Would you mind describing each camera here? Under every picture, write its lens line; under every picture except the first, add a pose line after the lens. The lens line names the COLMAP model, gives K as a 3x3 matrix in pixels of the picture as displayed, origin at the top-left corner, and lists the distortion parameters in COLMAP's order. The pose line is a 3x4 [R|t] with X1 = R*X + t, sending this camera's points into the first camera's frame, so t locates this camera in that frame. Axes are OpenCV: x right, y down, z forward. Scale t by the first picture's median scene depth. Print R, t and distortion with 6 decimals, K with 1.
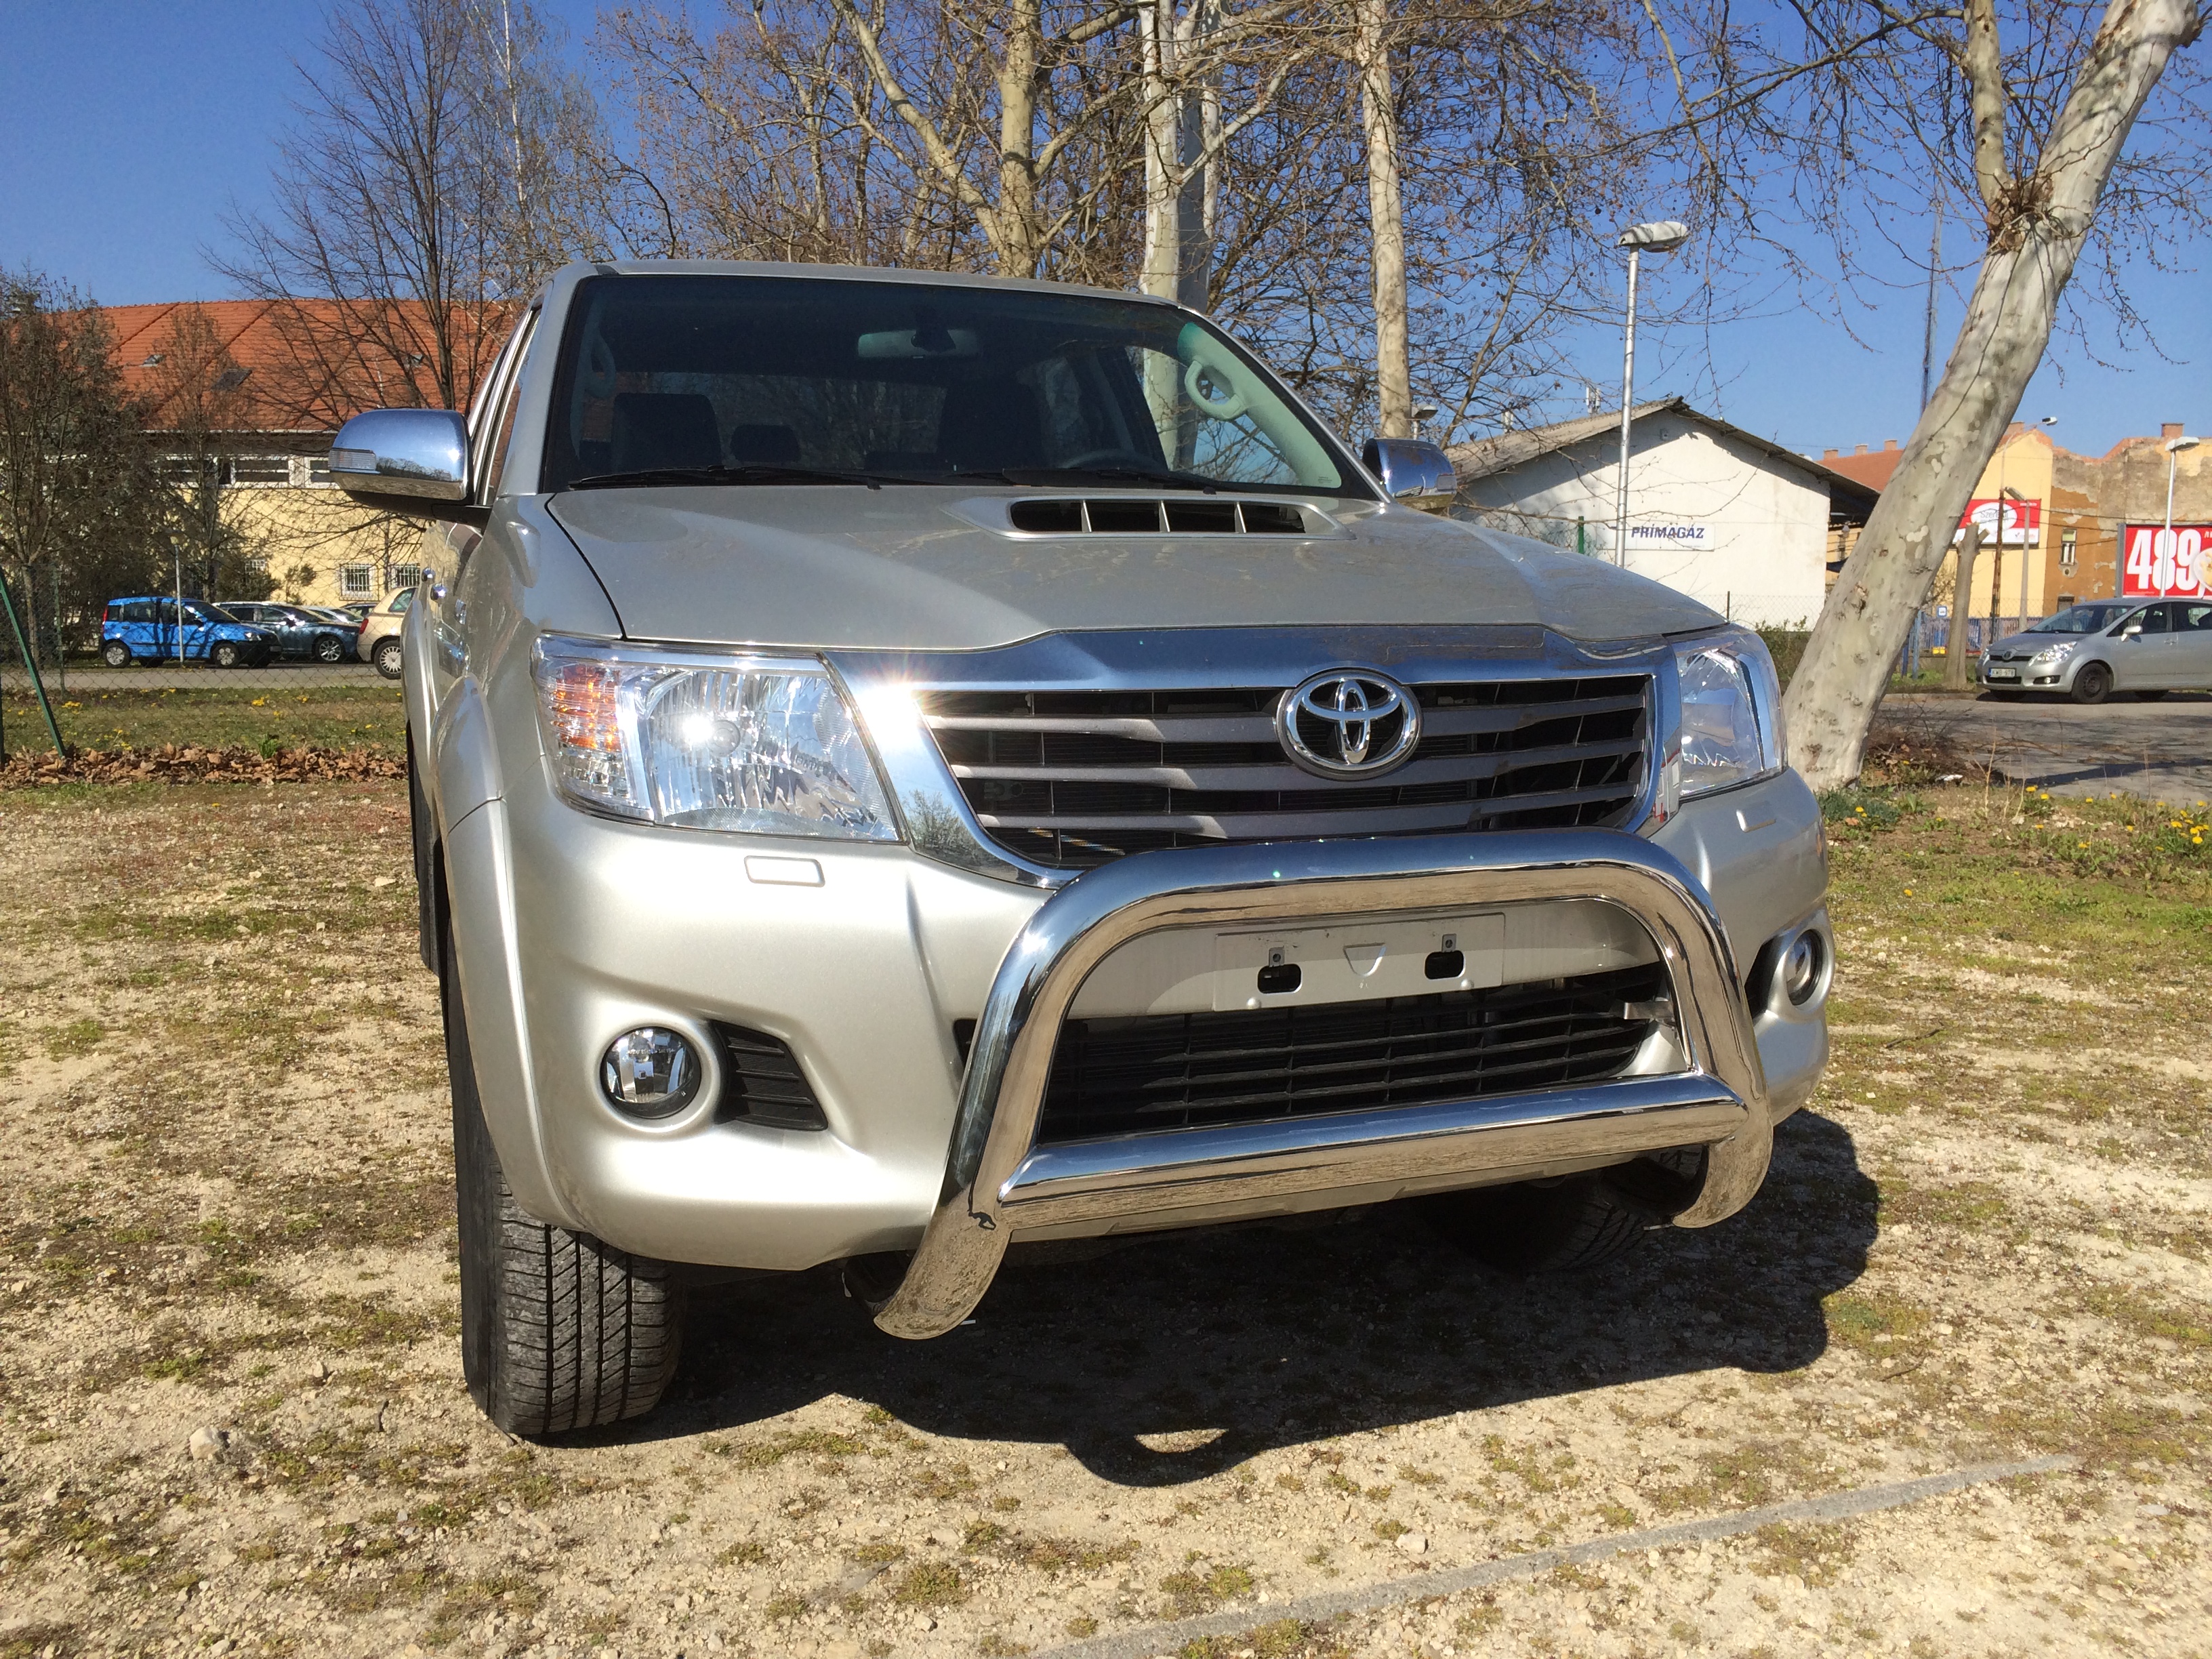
lens RADIAL K [[1877.1, 0, 1112.8], [0, 1877.1, 833.2], [0, 0, 1]] dist [0.072751, -0.084679]
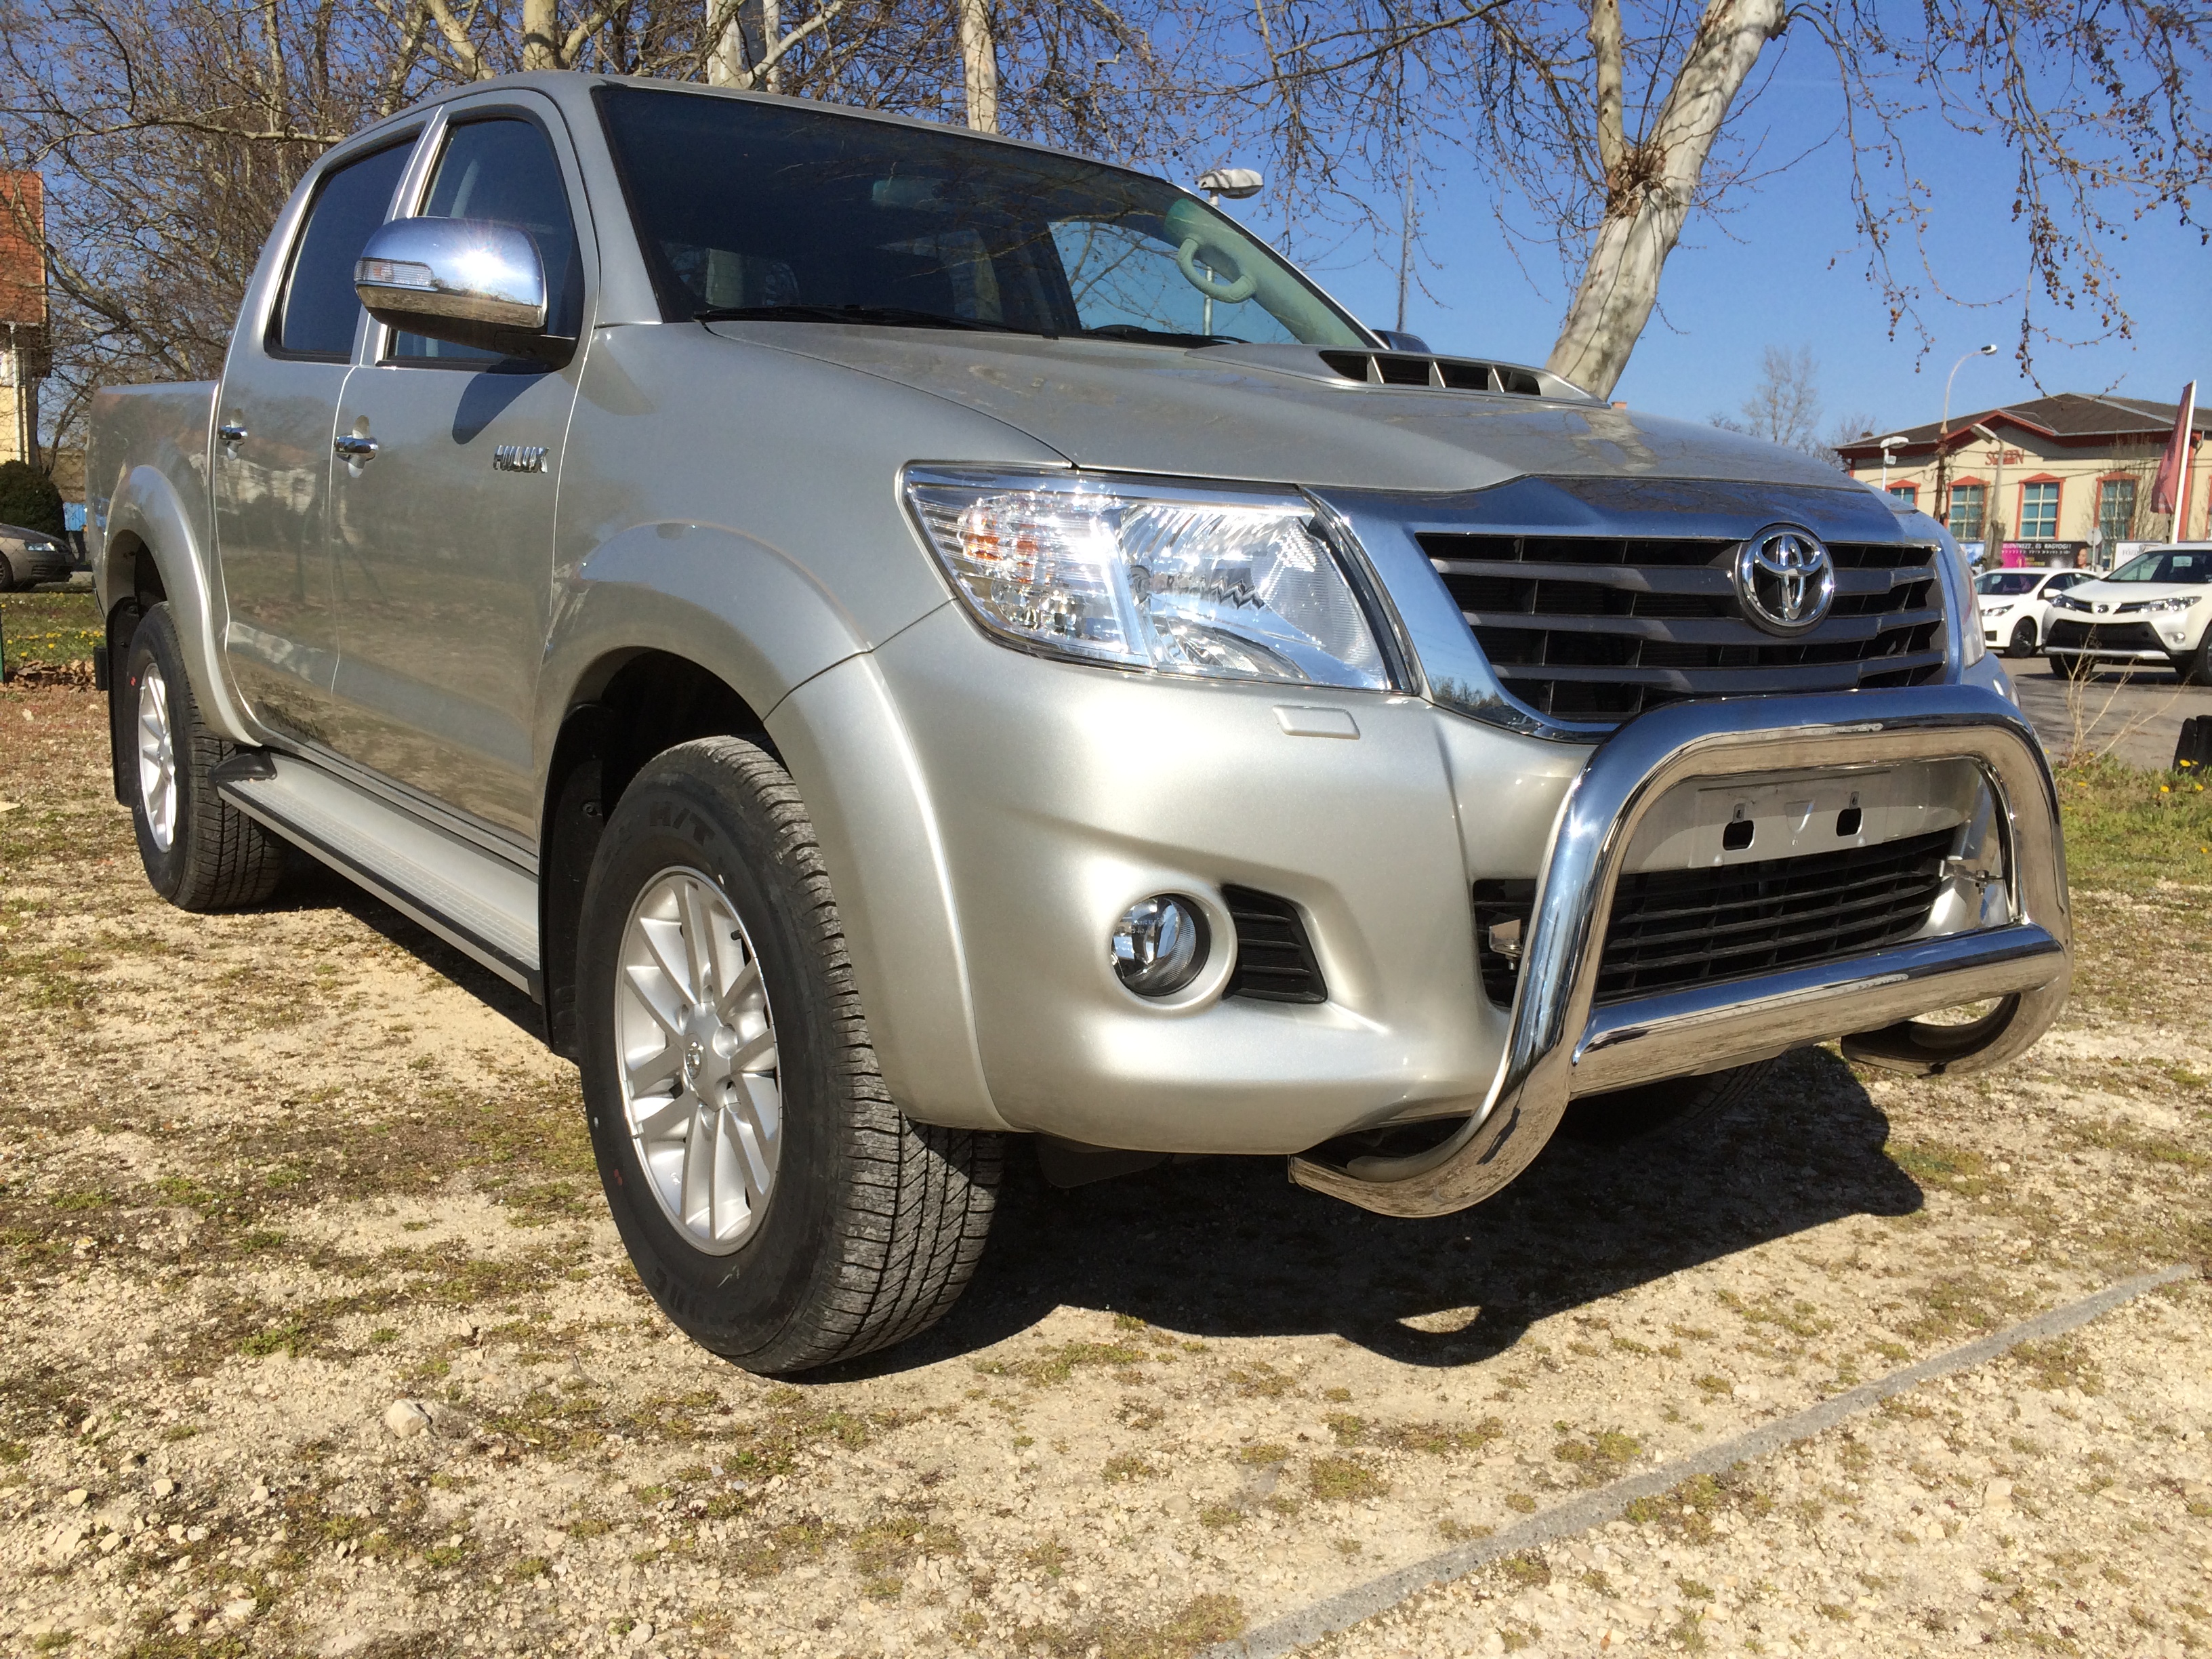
lens RADIAL K [[1877.1, 0, 1116.4], [0, 1877.1, 824.5], [0, 0, 1]] dist [0.072751, -0.084679]
pose [[0.961467, -0.012927, 0.274618, -0.410249], [0.005091, 0.999560, 0.029227, 0.033745], [-0.274875, -0.026702, 0.961109, 0.108901]]
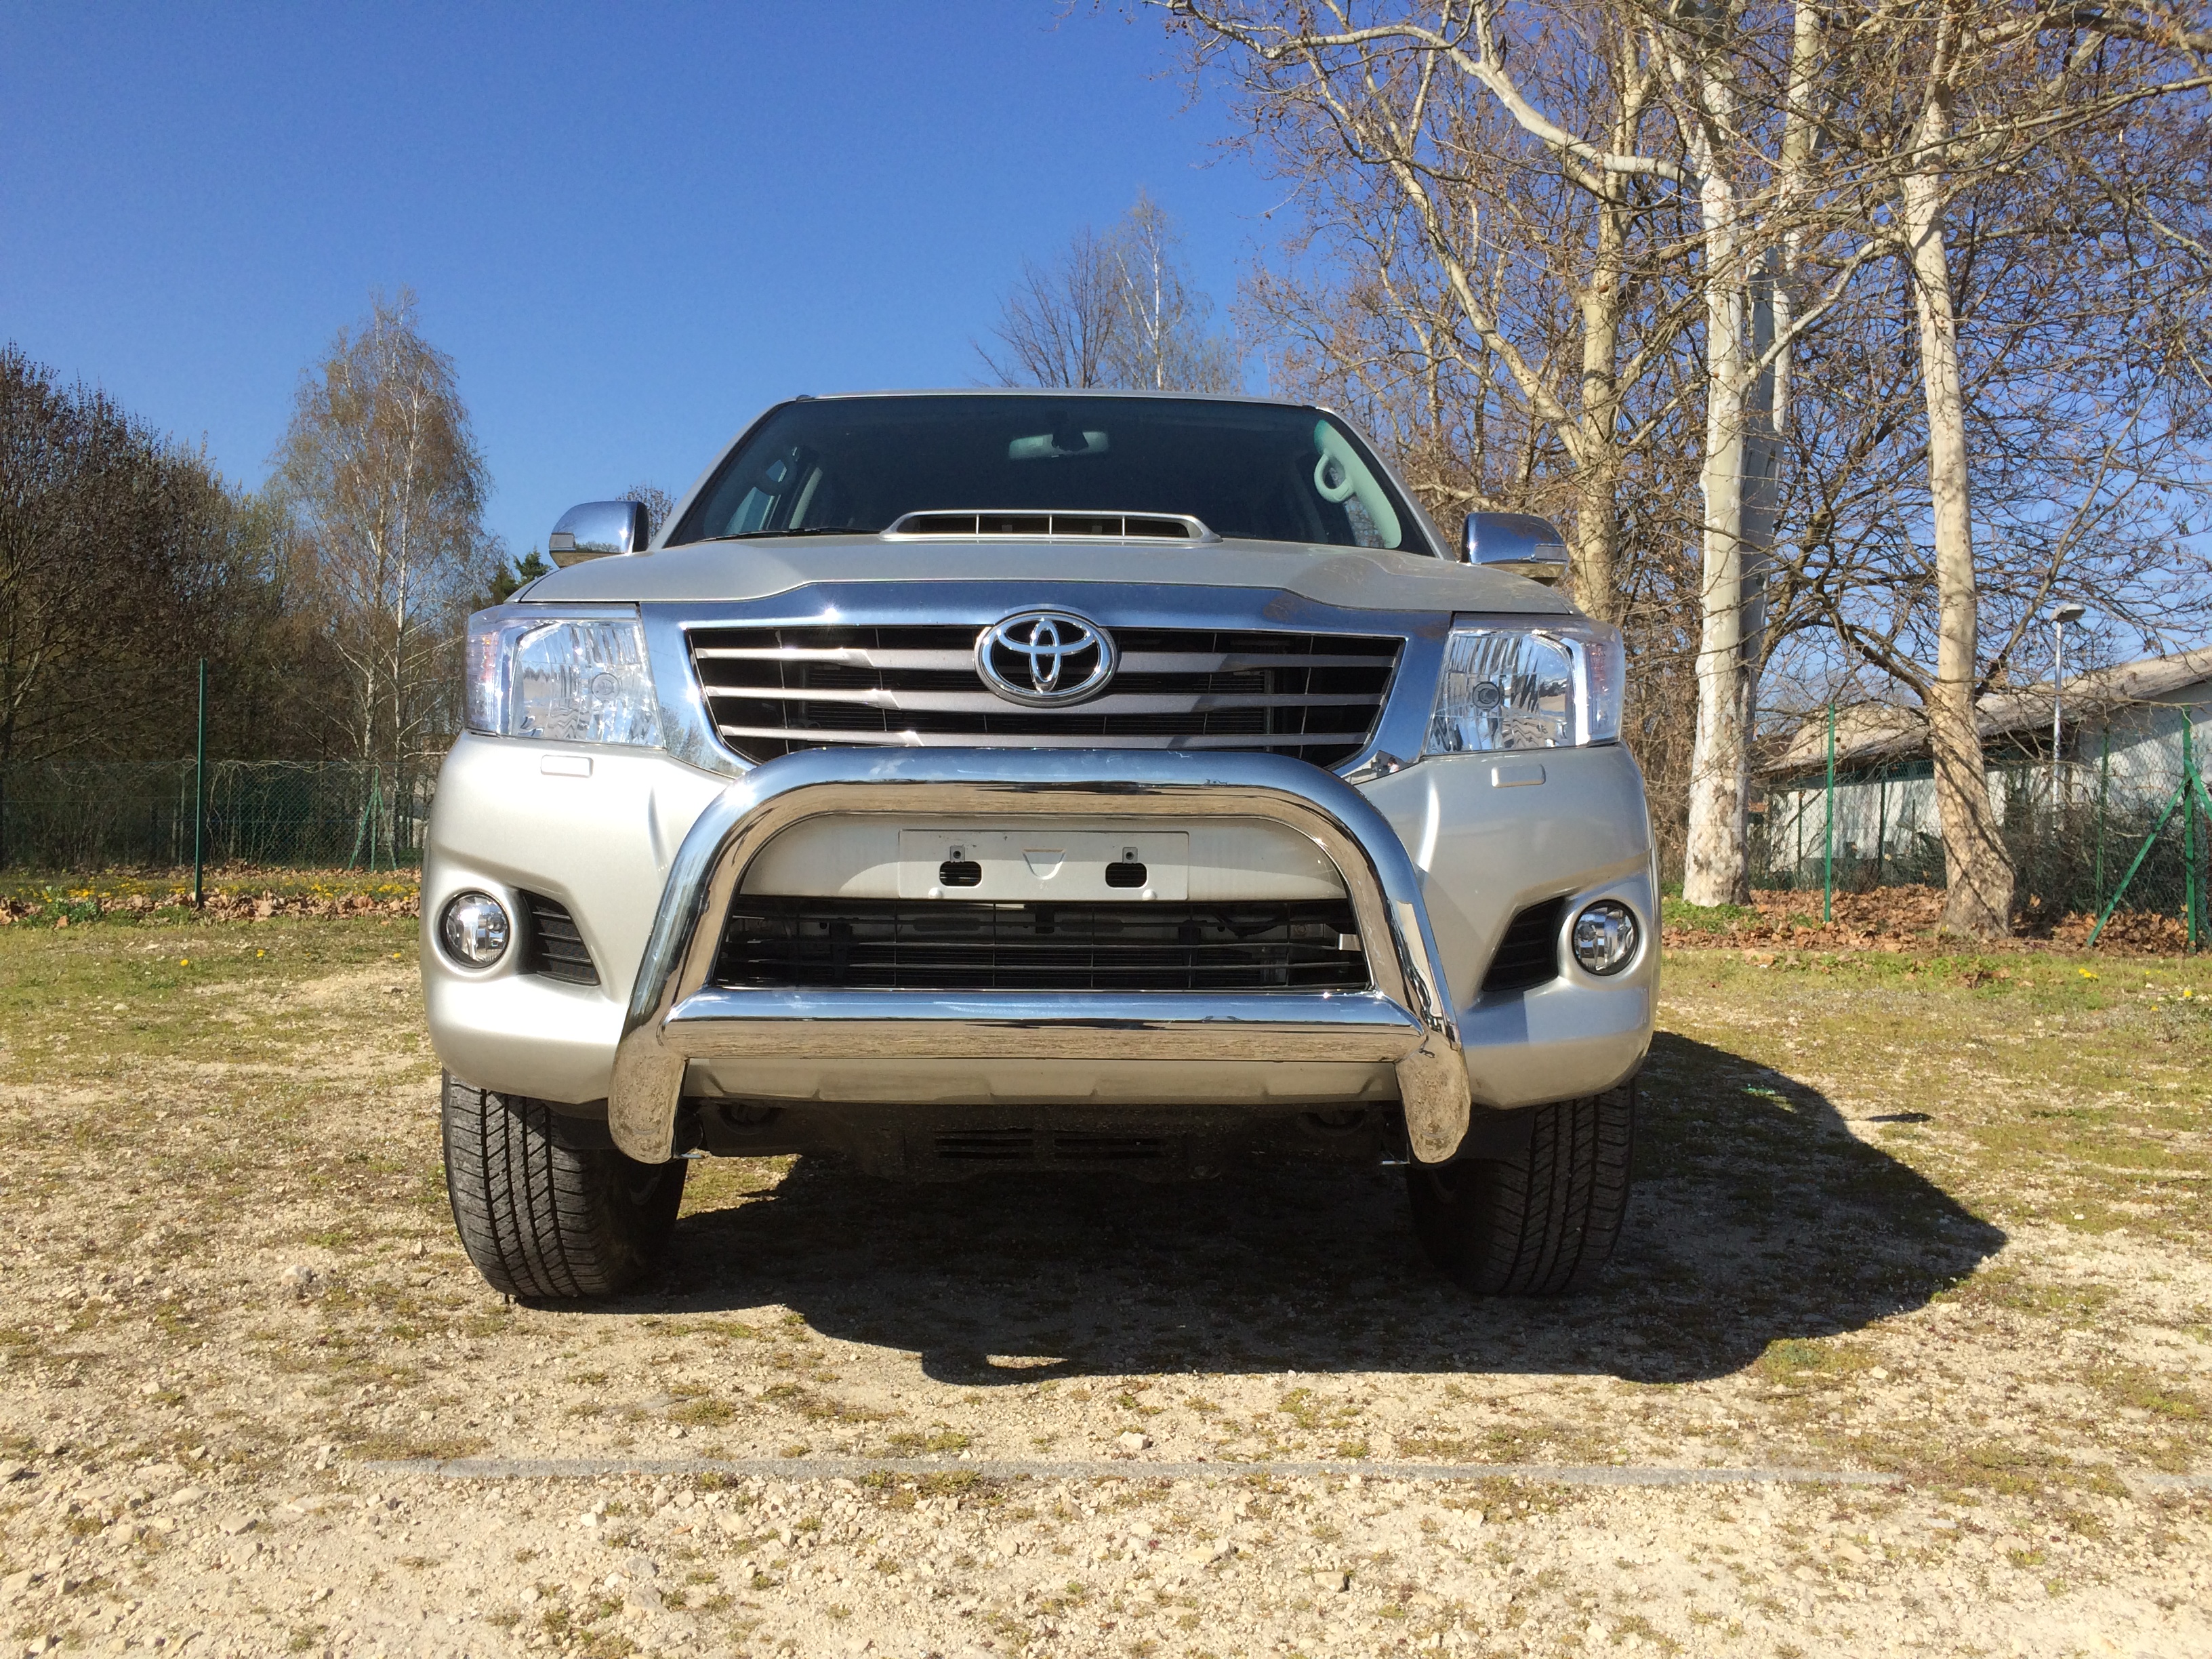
lens RADIAL K [[1877.1, 0, 1114.4], [0, 1877.1, 823.8], [0, 0, 1]] dist [0.072751, -0.084679]
pose [[0.942782, 0.013253, -0.333147, 0.456623], [-0.055119, 0.991656, -0.116532, 0.143916], [0.328823, 0.128227, 0.935646, -0.034406]]
